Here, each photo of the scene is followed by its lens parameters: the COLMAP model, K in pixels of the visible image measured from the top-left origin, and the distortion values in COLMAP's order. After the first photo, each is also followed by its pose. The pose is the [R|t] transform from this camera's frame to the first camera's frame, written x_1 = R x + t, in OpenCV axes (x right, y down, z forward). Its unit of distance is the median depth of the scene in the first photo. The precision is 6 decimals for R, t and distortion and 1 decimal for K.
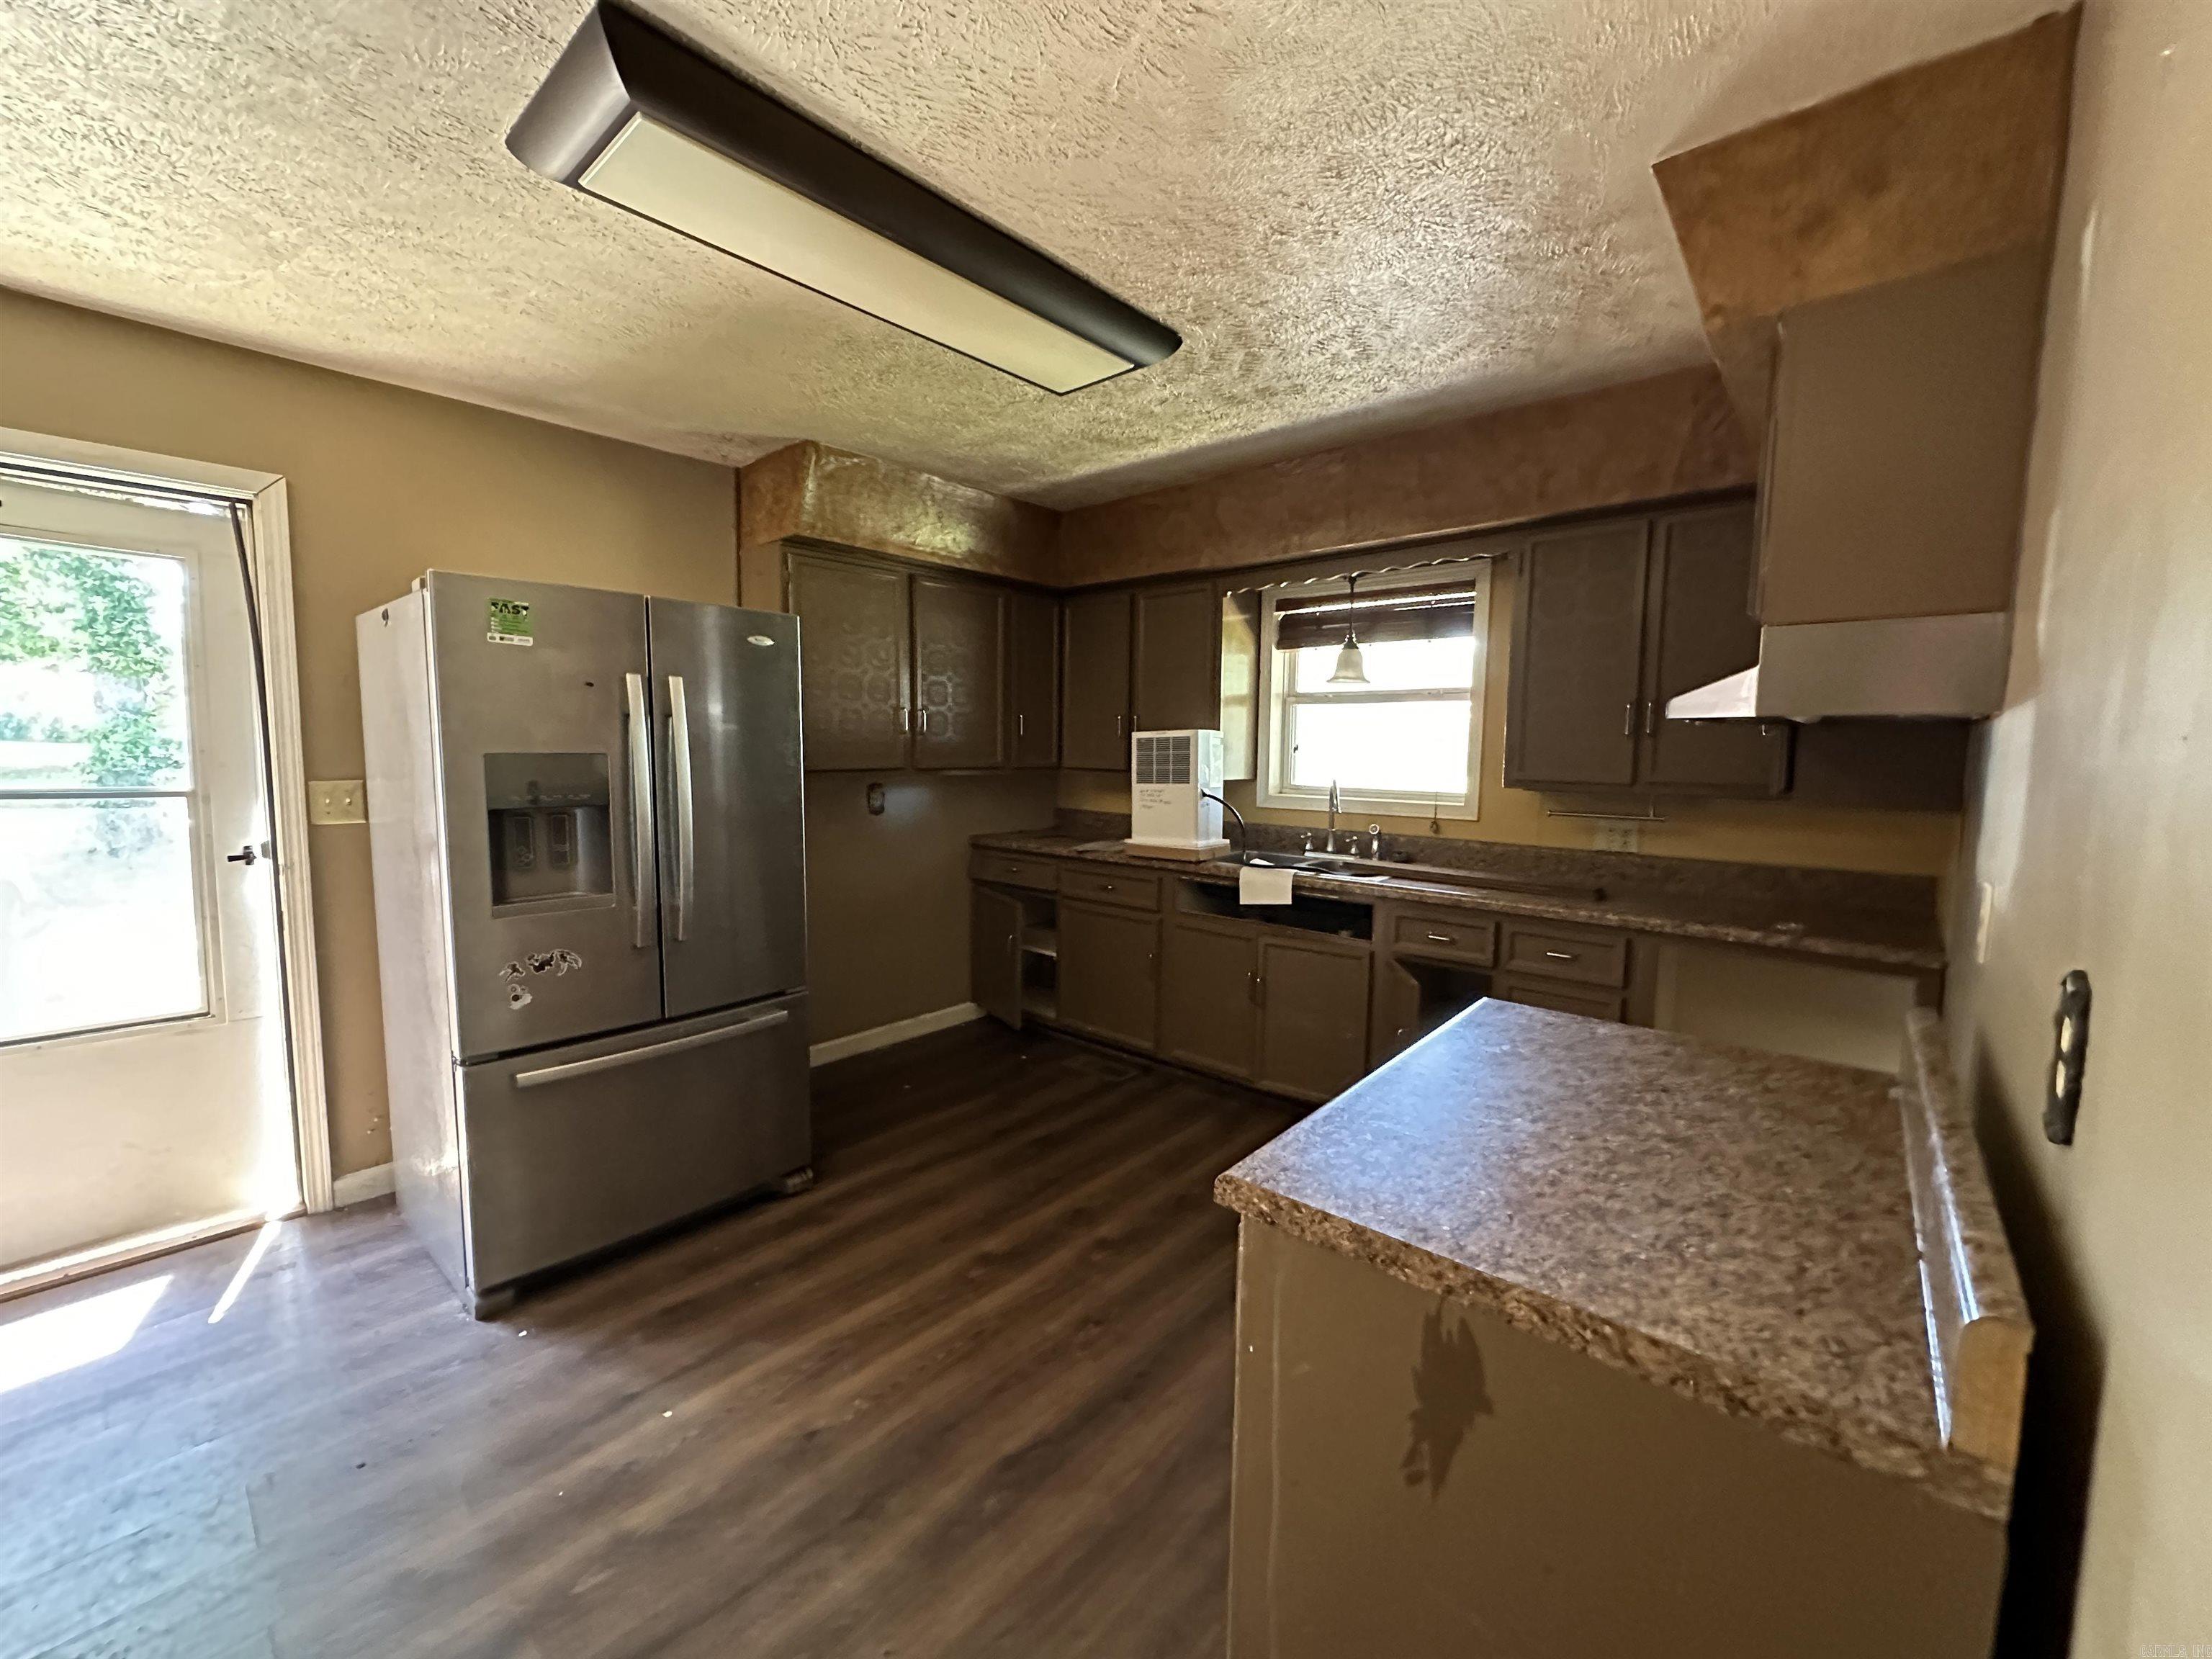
lens RADIAL K [[877.1, 0, 1102.6], [0, 877.1, 826.6], [0, 0, 1]] dist [-0.005882, -0.000075]
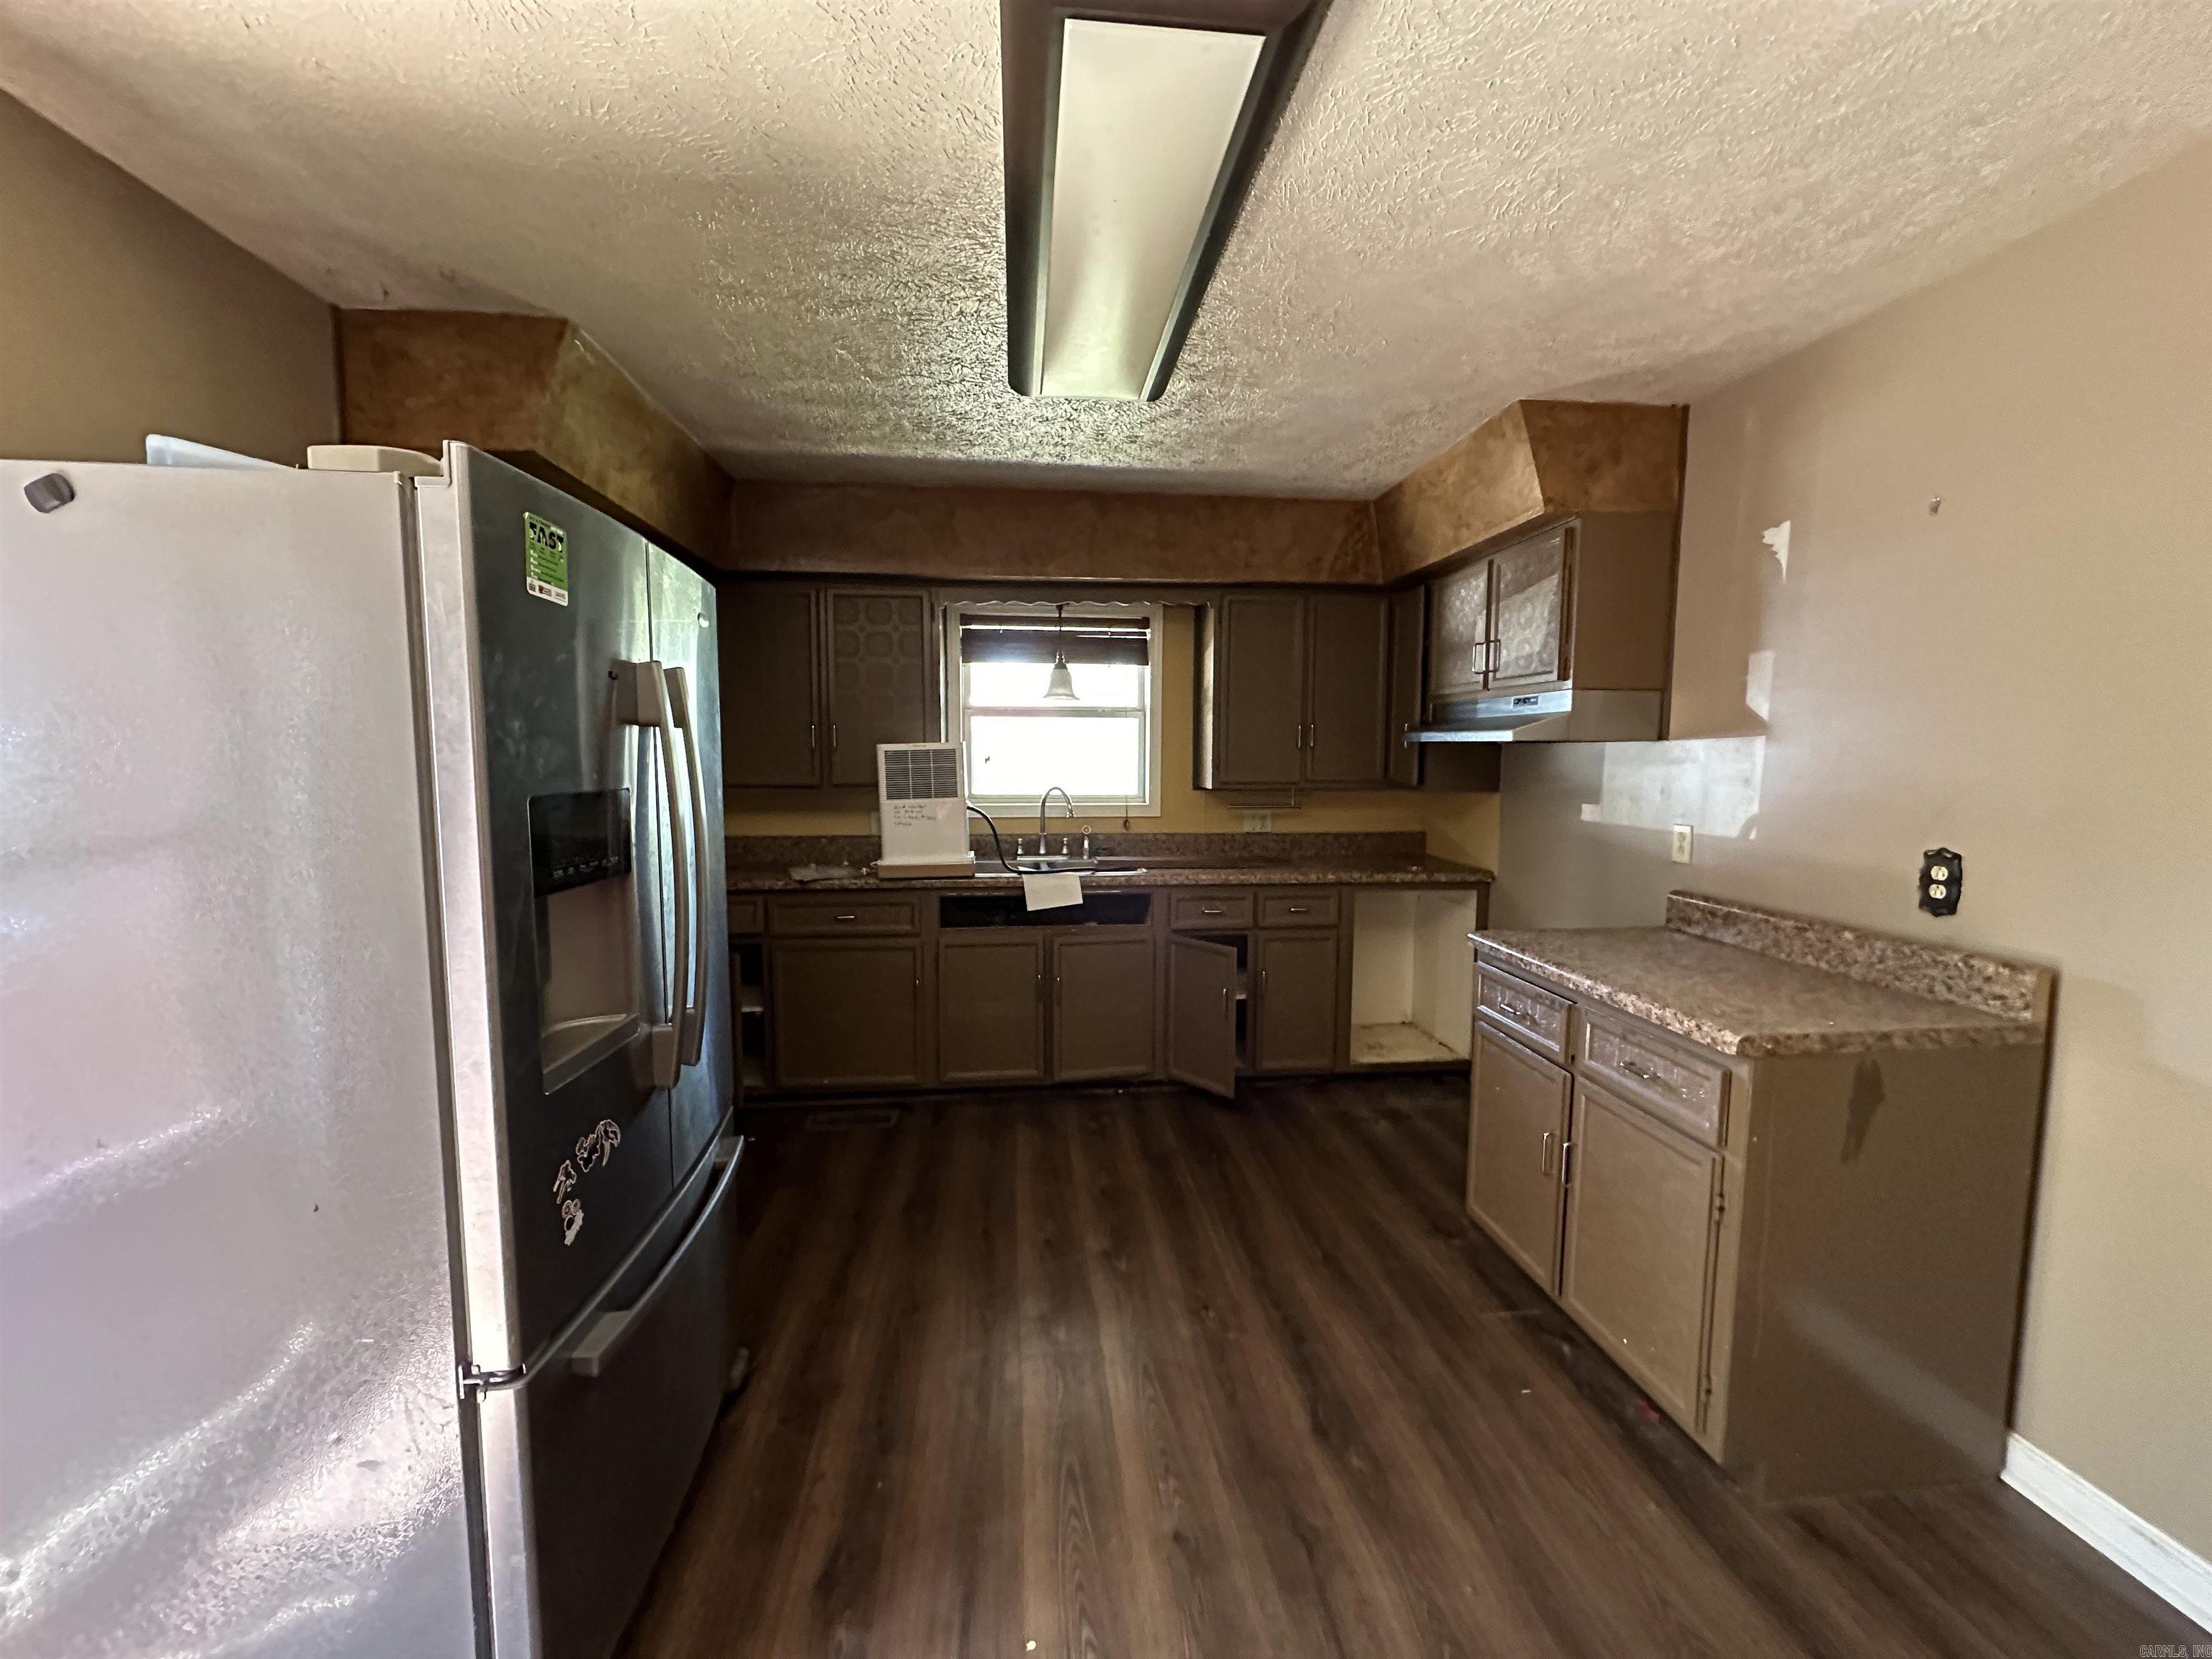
lens RADIAL K [[877.1, 0, 1107.1], [0, 877.1, 825.9], [0, 0, 1]] dist [-0.005882, -0.000075]
pose [[0.679010, -0.070041, 0.730780, -0.552146], [0.073531, 0.996921, 0.027226, -0.034535], [-0.730437, 0.035248, 0.682070, 0.234181]]
